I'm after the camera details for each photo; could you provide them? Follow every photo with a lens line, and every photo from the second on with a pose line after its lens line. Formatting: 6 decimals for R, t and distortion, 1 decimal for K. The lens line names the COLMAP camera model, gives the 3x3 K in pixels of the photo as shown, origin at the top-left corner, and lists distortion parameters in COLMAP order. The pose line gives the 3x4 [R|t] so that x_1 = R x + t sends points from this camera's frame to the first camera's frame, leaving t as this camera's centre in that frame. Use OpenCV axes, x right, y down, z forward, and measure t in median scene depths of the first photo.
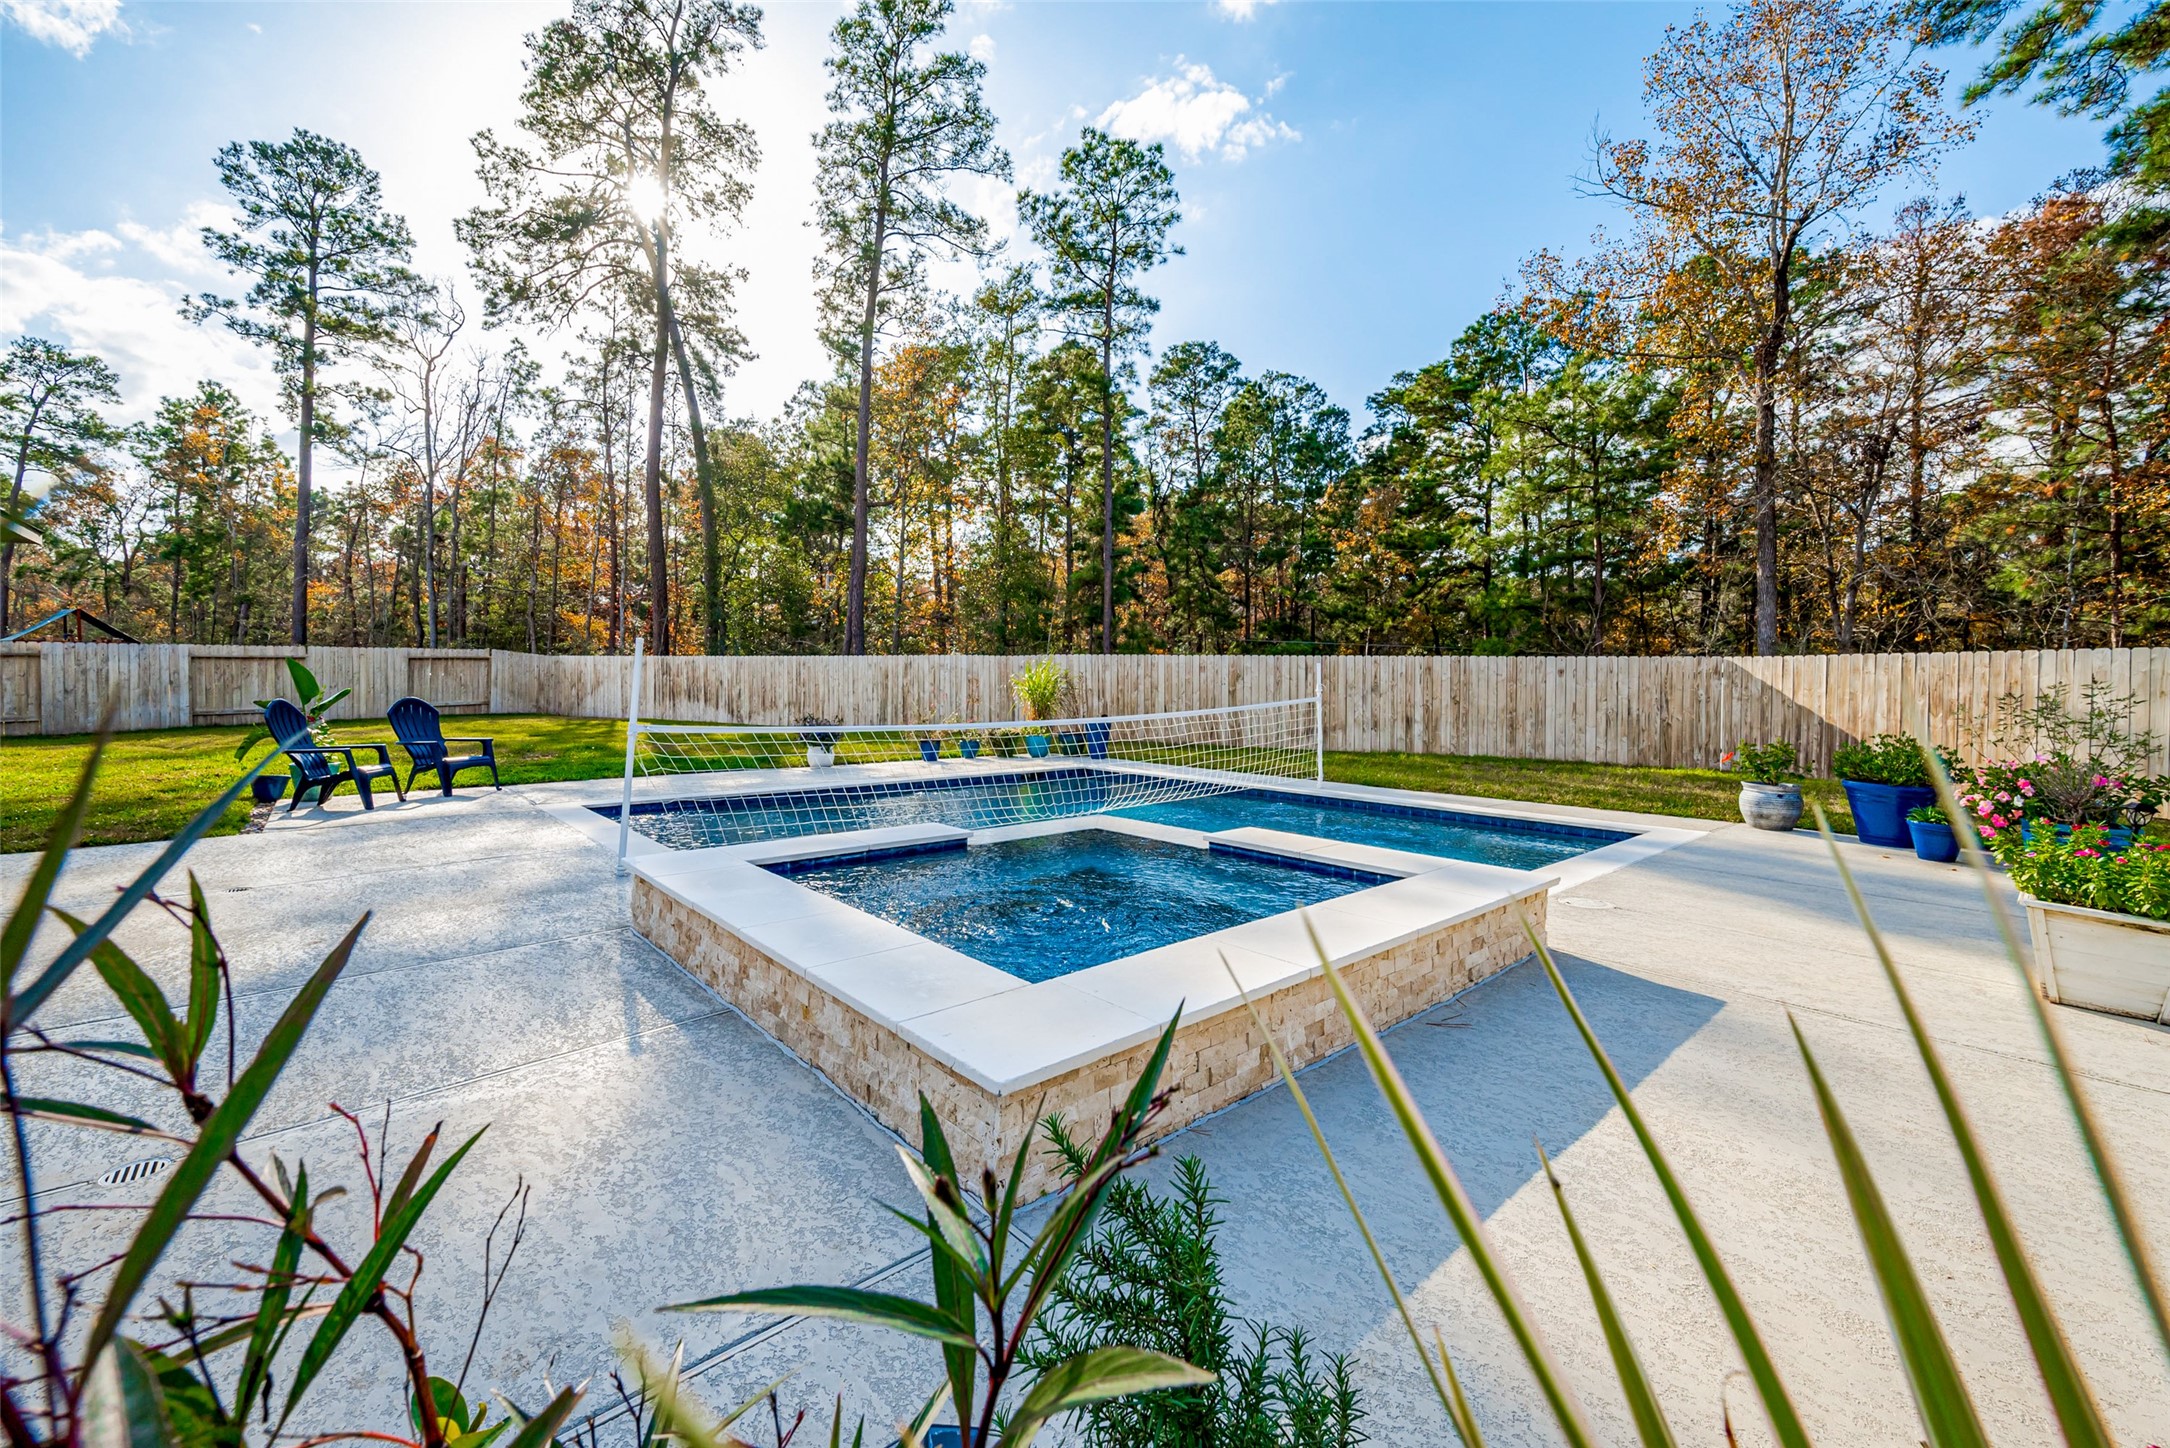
lens RADIAL K [[859.7, 0, 1085.1], [0, 859.7, 696.1], [0, 0, 1]] dist [-0.000962, 0.000269]
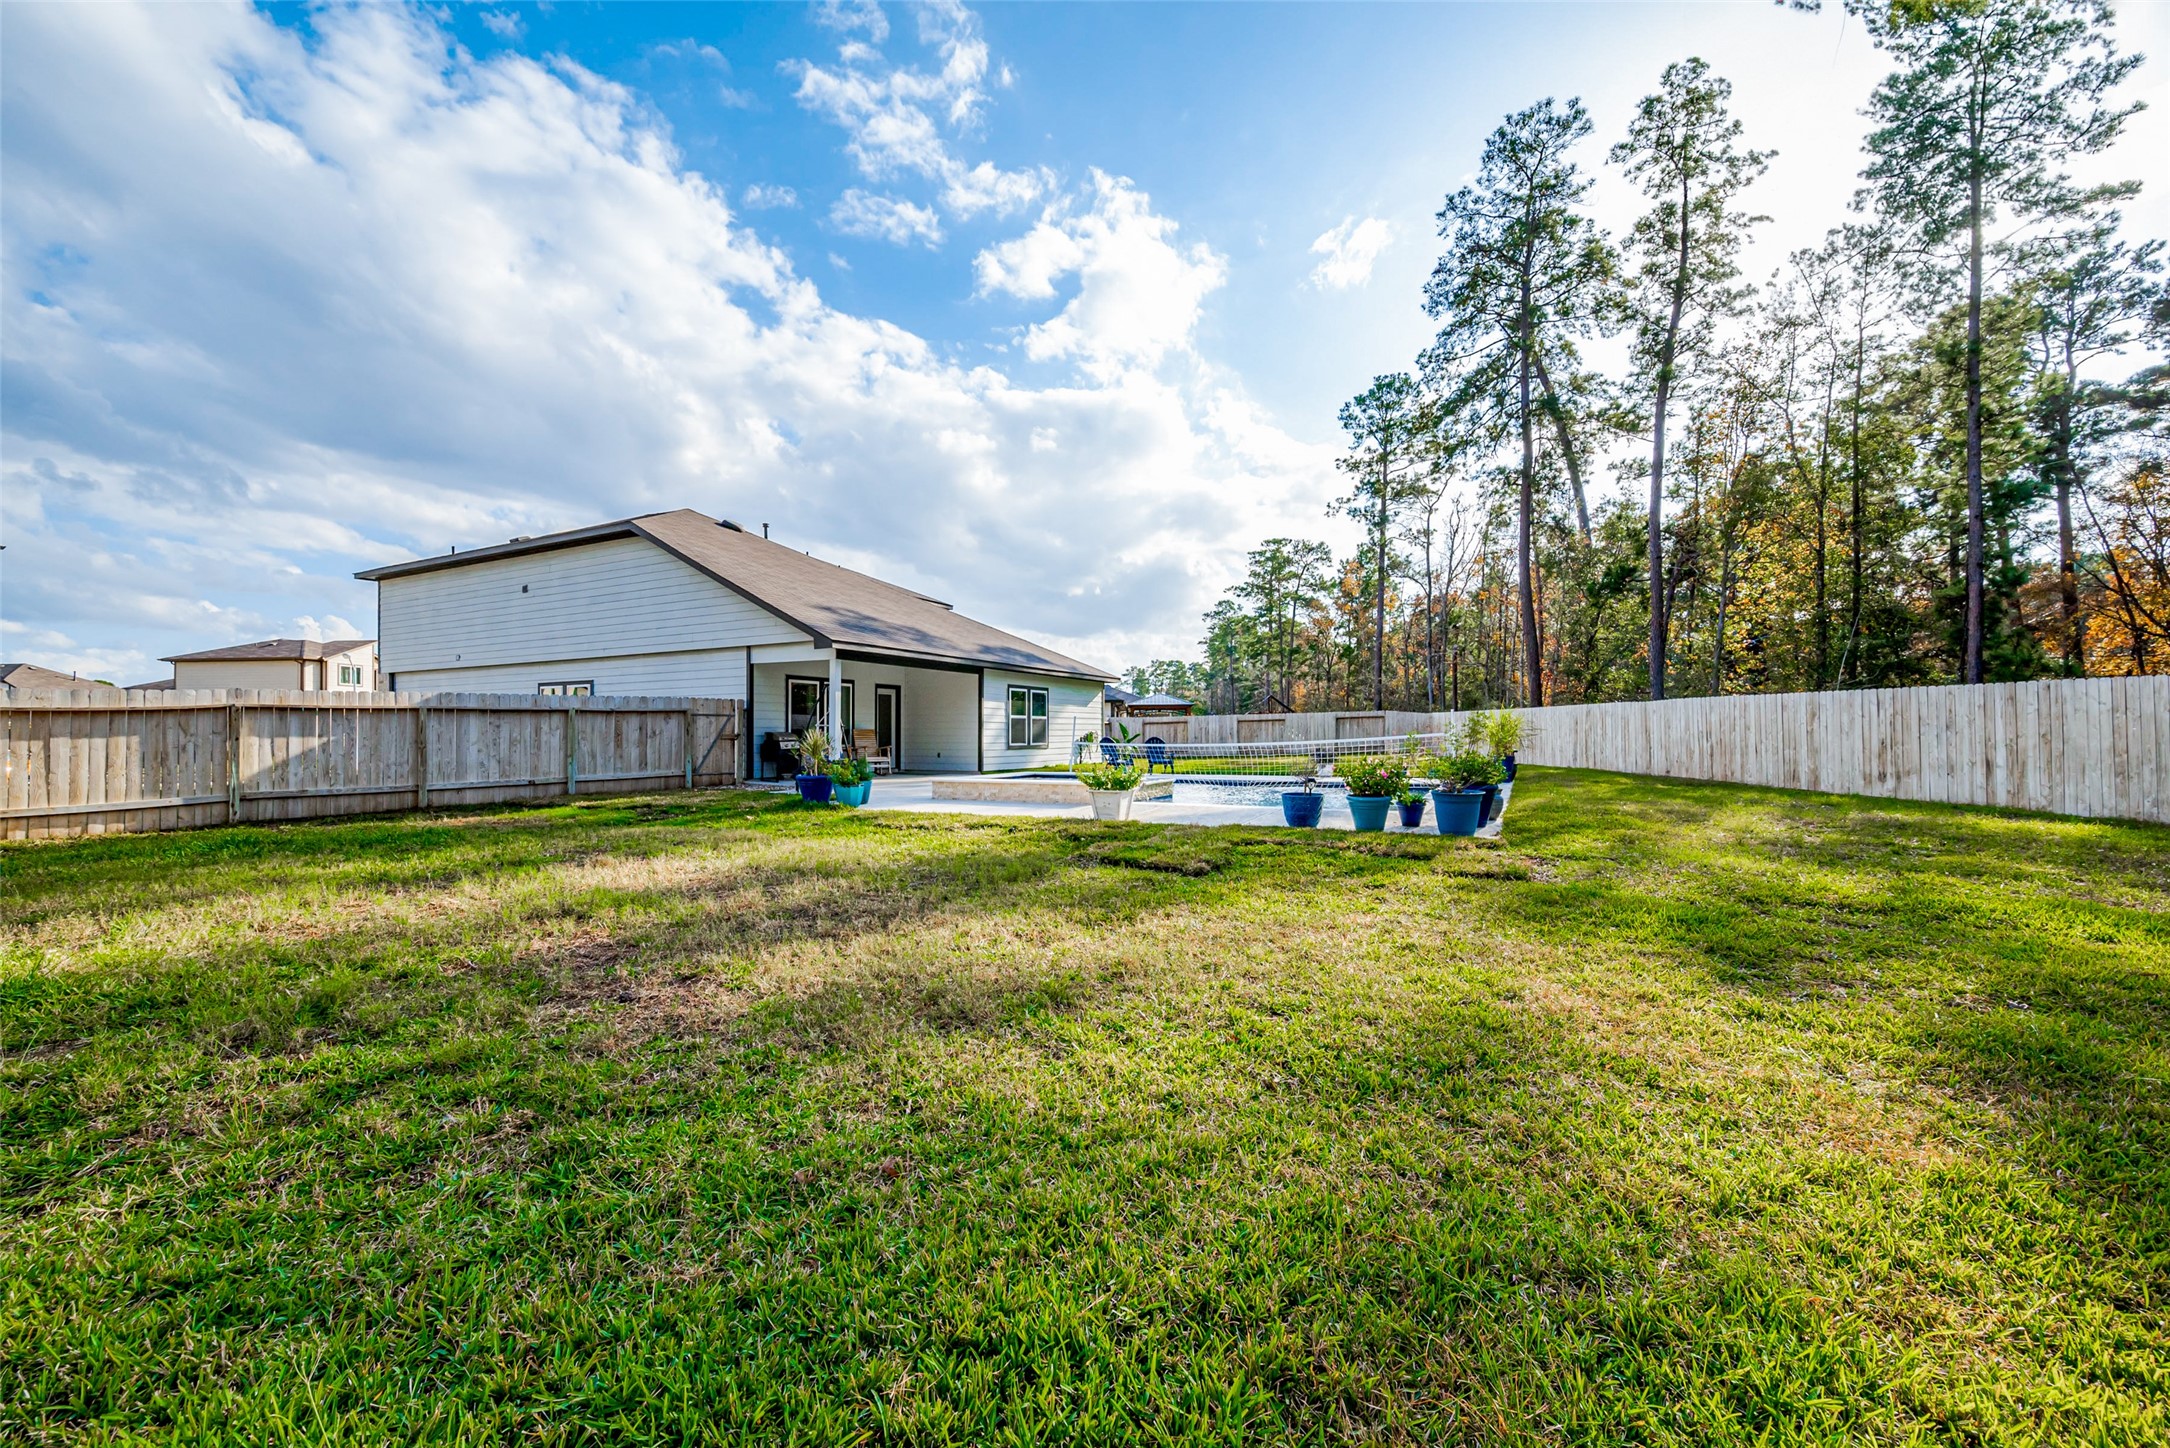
lens RADIAL K [[859.7, 0, 1086.9], [0, 859.7, 728.4], [0, 0, 1]] dist [-0.000962, 0.000269]
pose [[0.349018, -0.016556, -0.936970, 0.383006], [-0.003076, 0.999818, -0.018813, 0.005703], [0.937111, 0.009449, 0.348903, -0.024474]]
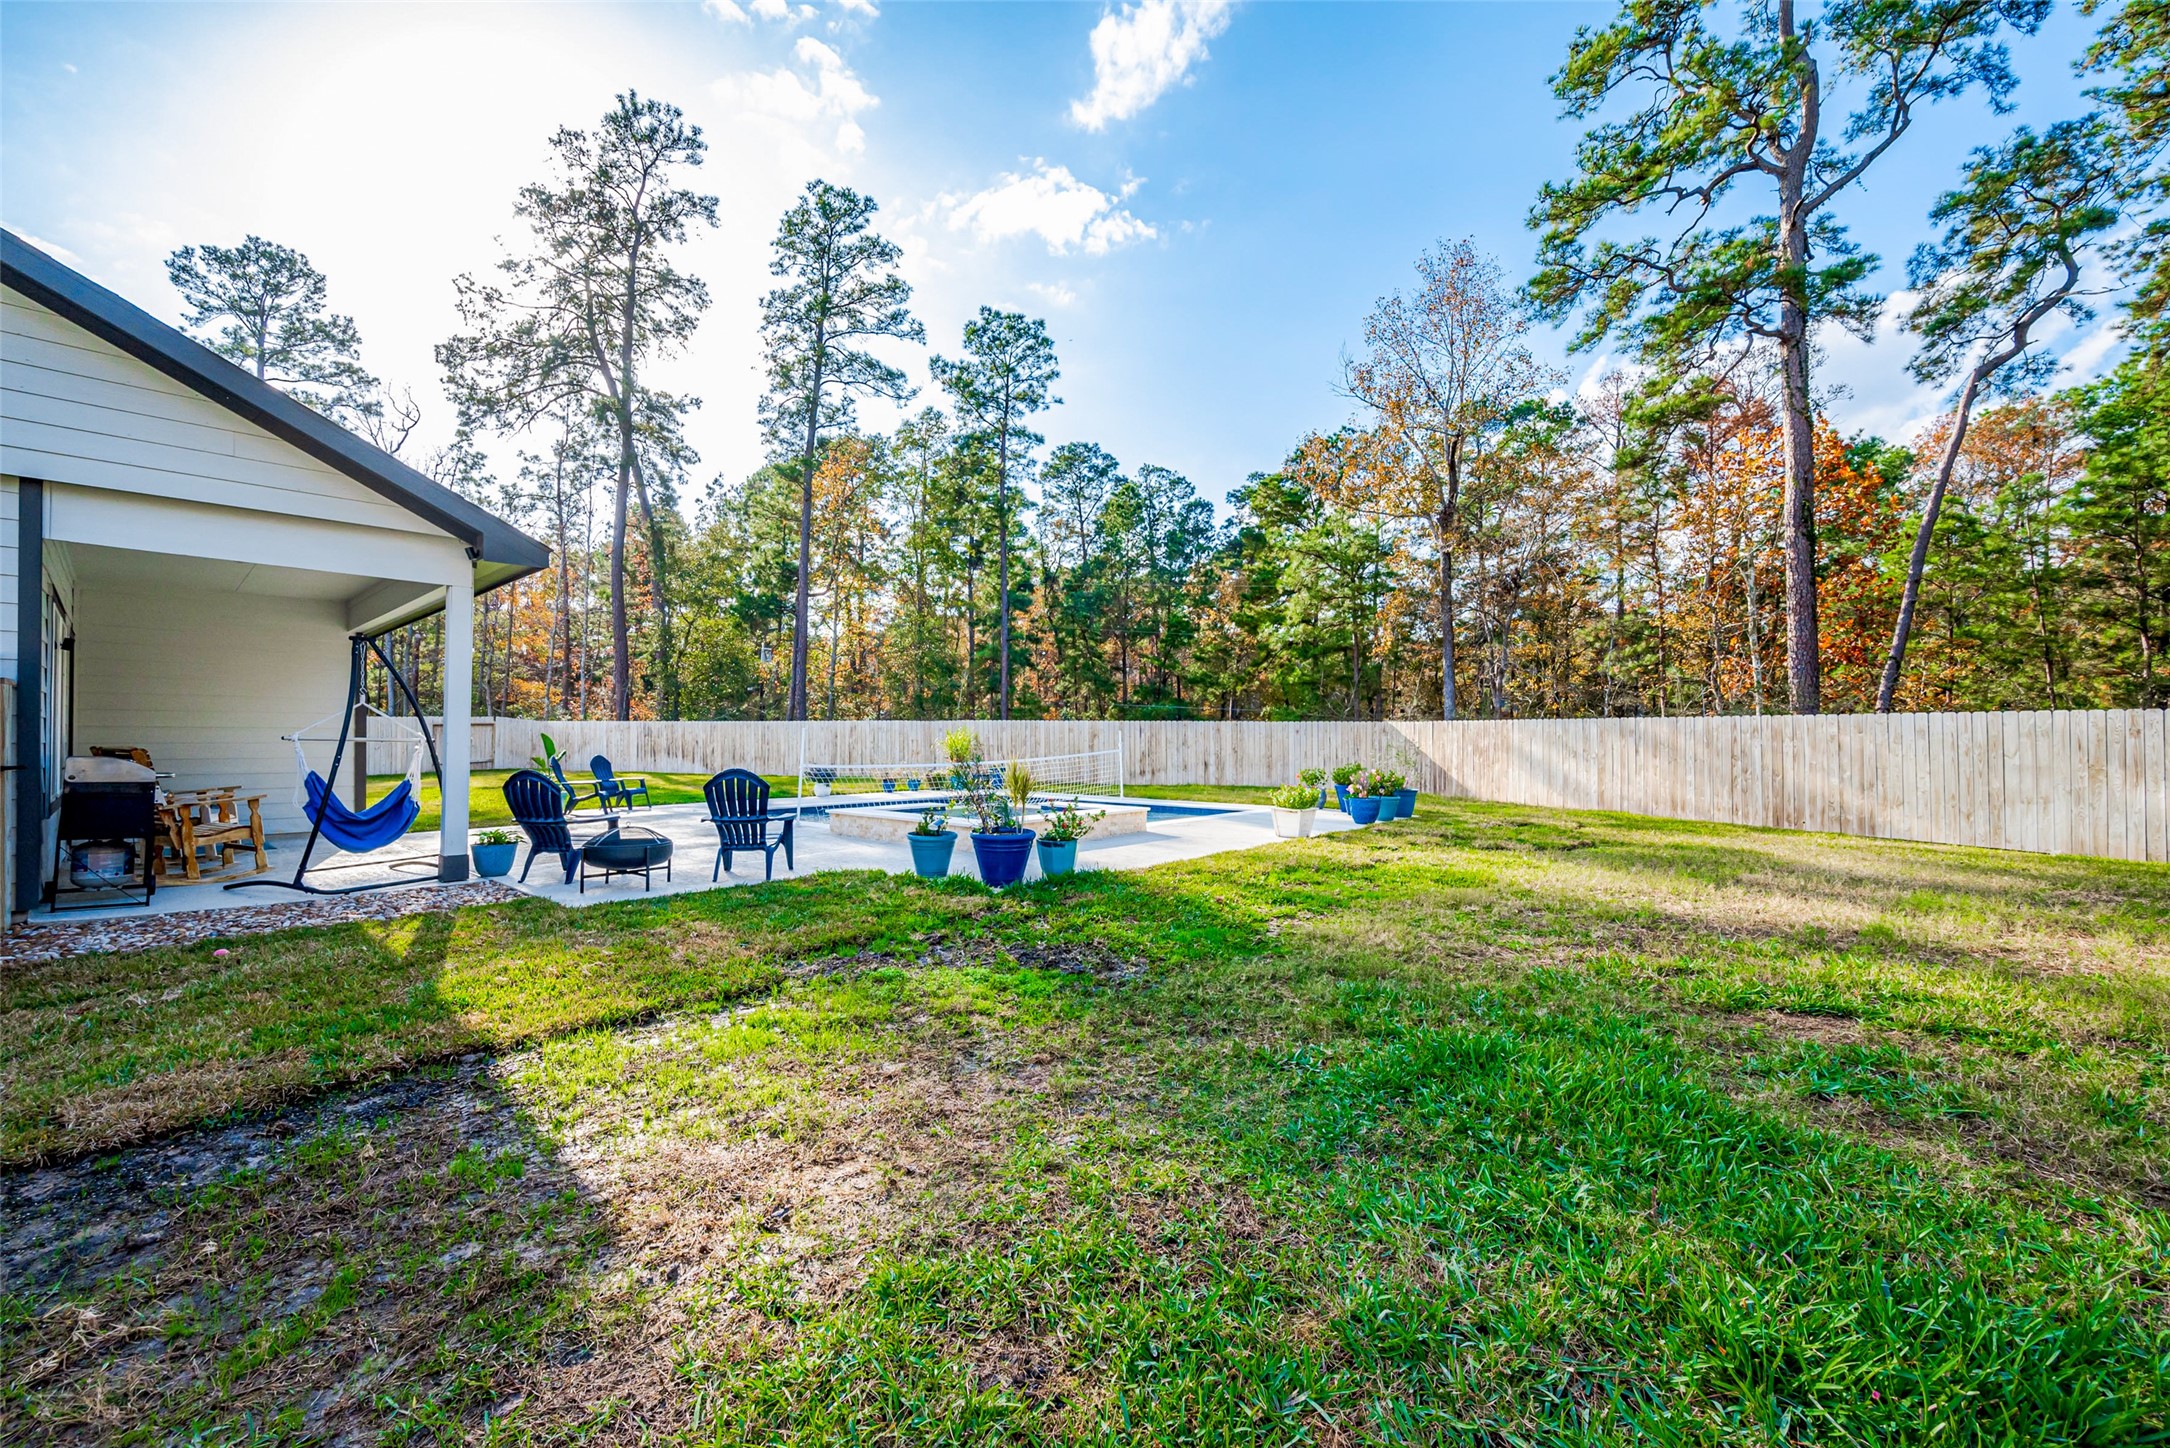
lens RADIAL K [[859.7, 0, 1096.7], [0, 859.7, 738.1], [0, 0, 1]] dist [-0.000962, 0.000269]
pose [[0.991632, -0.009004, 0.128780, -0.002395], [0.010803, 0.999854, -0.013276, -0.000262], [-0.128641, 0.014556, 0.991584, -0.224477]]
